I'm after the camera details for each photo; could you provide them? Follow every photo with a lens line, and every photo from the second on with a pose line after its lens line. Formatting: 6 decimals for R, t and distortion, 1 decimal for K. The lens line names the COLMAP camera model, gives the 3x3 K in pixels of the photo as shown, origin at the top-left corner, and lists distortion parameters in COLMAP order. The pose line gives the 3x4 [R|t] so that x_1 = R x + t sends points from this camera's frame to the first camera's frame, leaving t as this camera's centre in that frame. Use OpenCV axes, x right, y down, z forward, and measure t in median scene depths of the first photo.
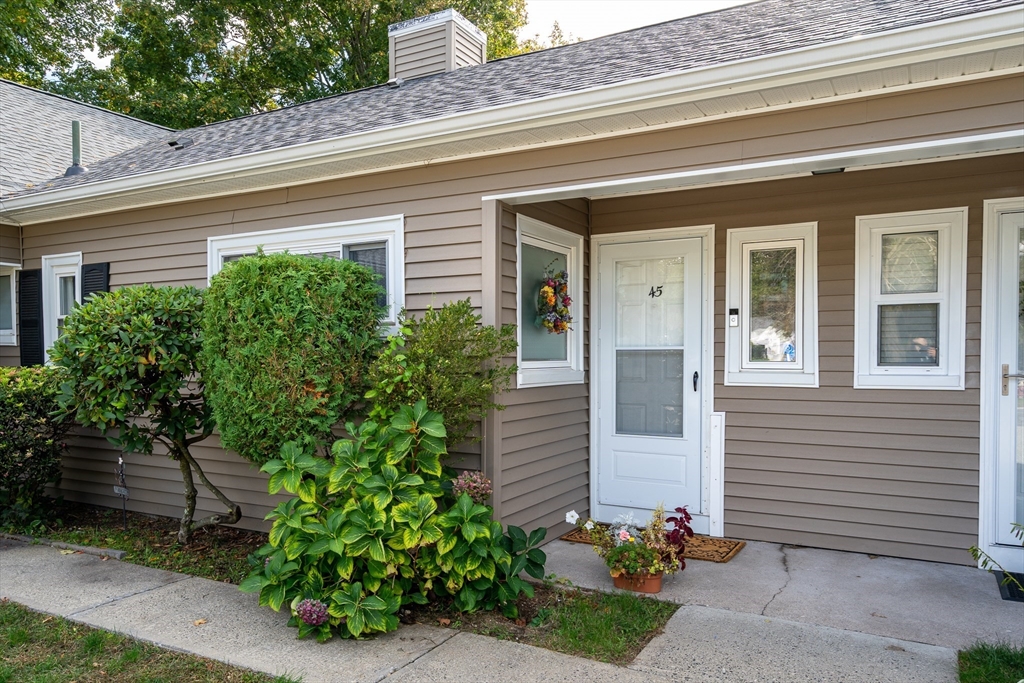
lens RADIAL K [[735.4, 0, 512.0], [0, 735.4, 341.5], [0, 0, 1]] dist [-0.000486, -0.001159]
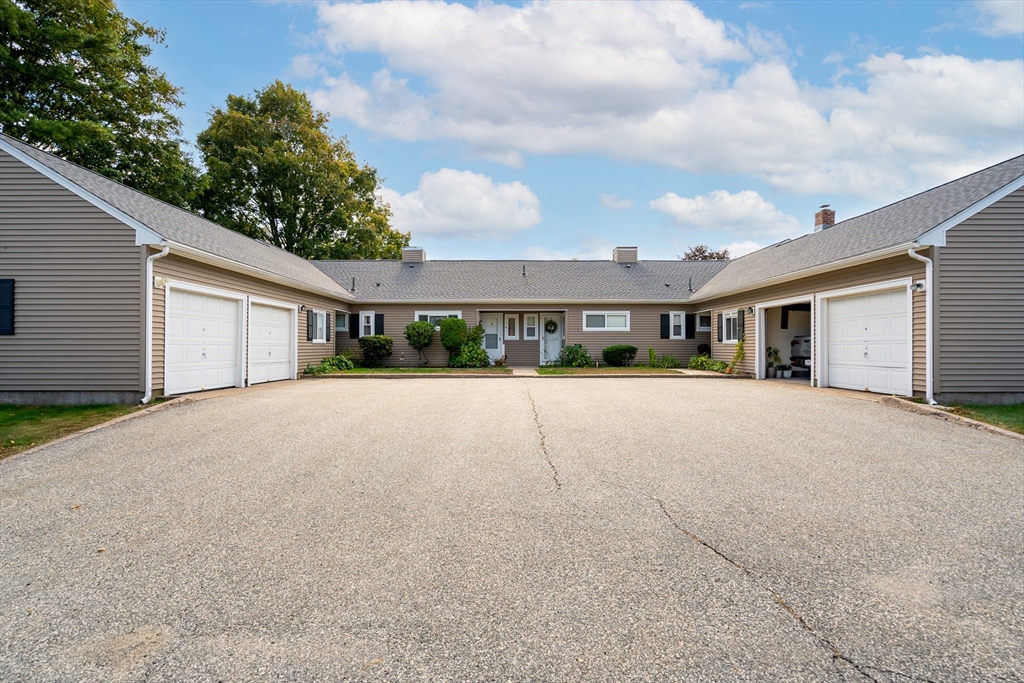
lens RADIAL K [[473.6, 0, 508.4], [0, 473.6, 347.3], [0, 0, 1]] dist [0.000452, -0.000960]
pose [[0.873119, 0.002418, 0.487501, -1.591820], [-0.006383, 0.999959, 0.006474, 0.095806], [-0.487465, -0.008764, 0.873099, -2.435126]]
